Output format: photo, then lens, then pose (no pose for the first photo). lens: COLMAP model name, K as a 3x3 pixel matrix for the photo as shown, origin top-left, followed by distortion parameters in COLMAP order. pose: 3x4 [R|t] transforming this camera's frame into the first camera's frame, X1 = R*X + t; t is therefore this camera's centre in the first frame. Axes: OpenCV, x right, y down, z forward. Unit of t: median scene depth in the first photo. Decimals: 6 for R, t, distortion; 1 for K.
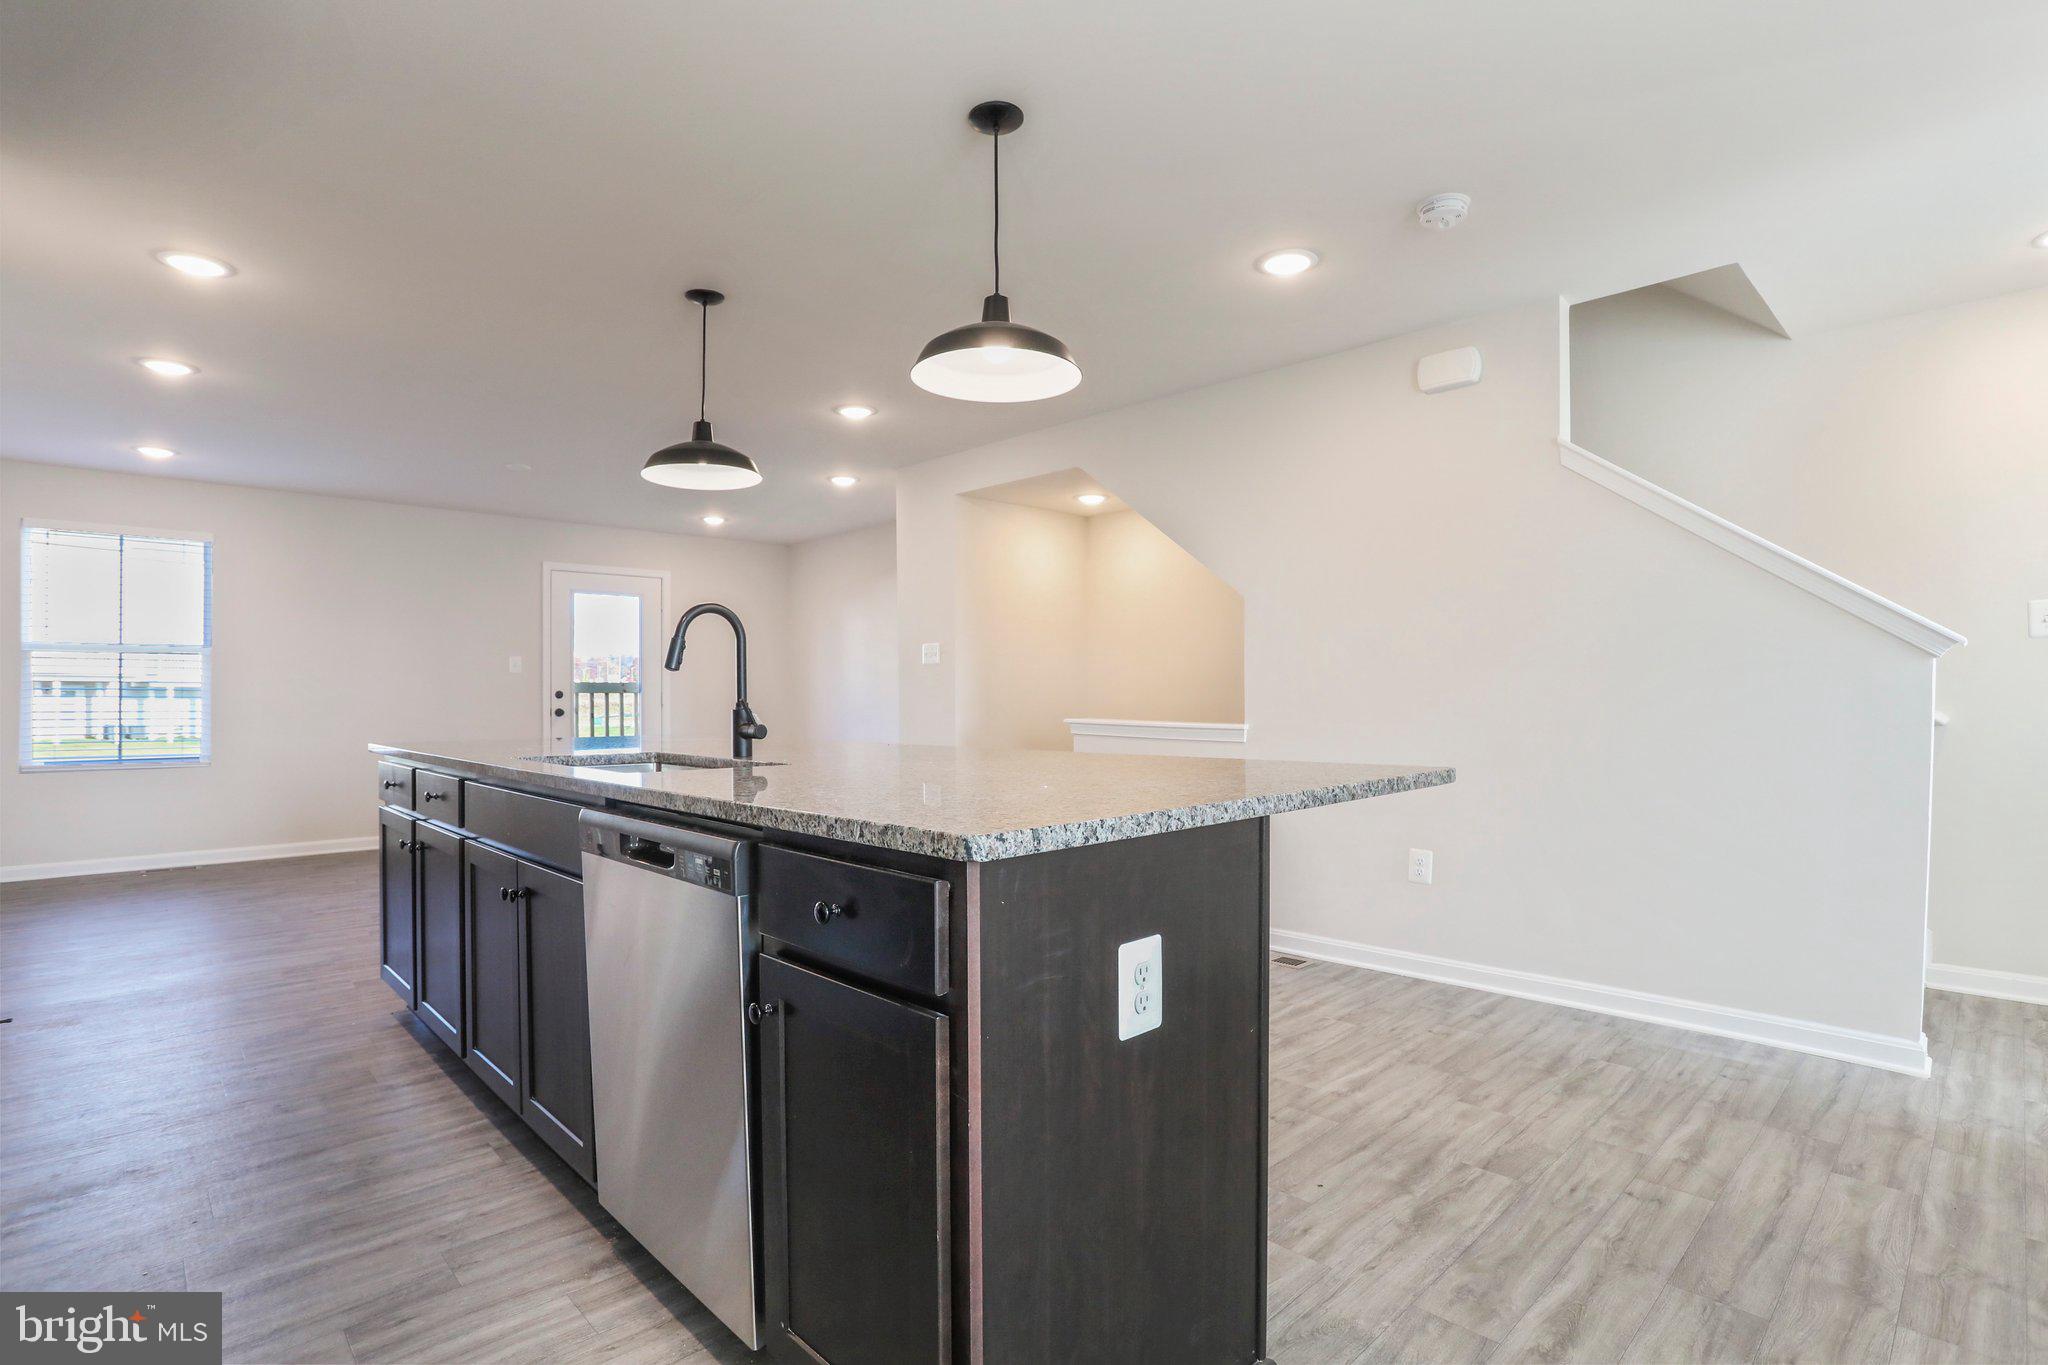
lens RADIAL K [[976.8, 0, 1019.2], [0, 976.8, 691.2], [0, 0, 1]] dist [-0.060141, 0.020431]
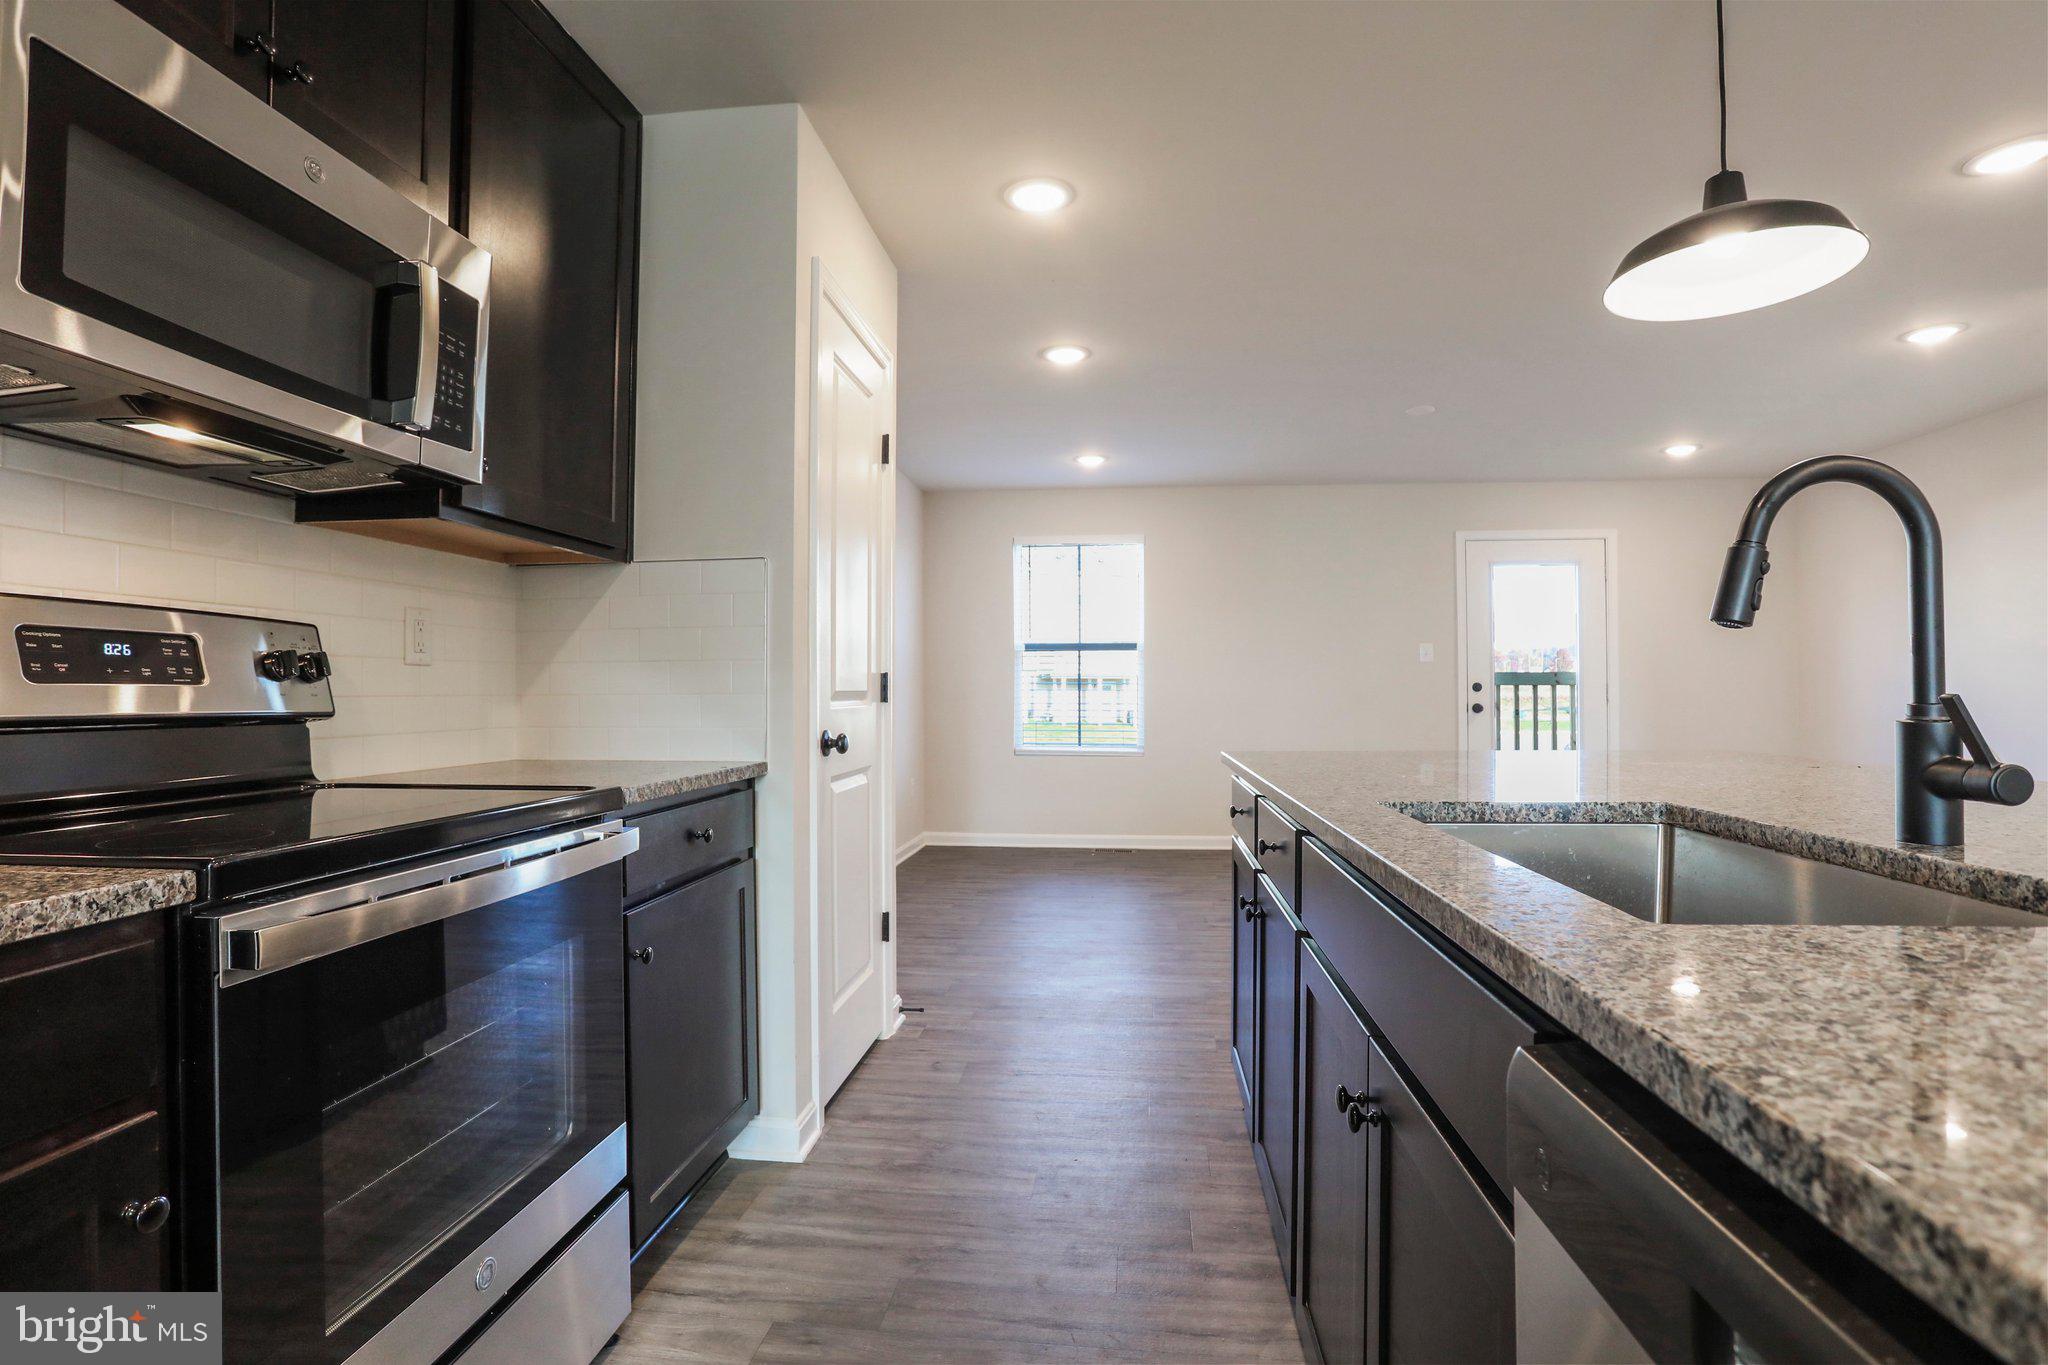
lens RADIAL K [[976.8, 0, 1019.2], [0, 976.8, 691.2], [0, 0, 1]] dist [-0.060141, 0.020431]
pose [[0.629026, -0.000324, -0.777384, -0.148197], [0.006169, 0.999971, 0.004575, 0.001878], [0.777360, -0.007674, 0.629009, 0.321317]]
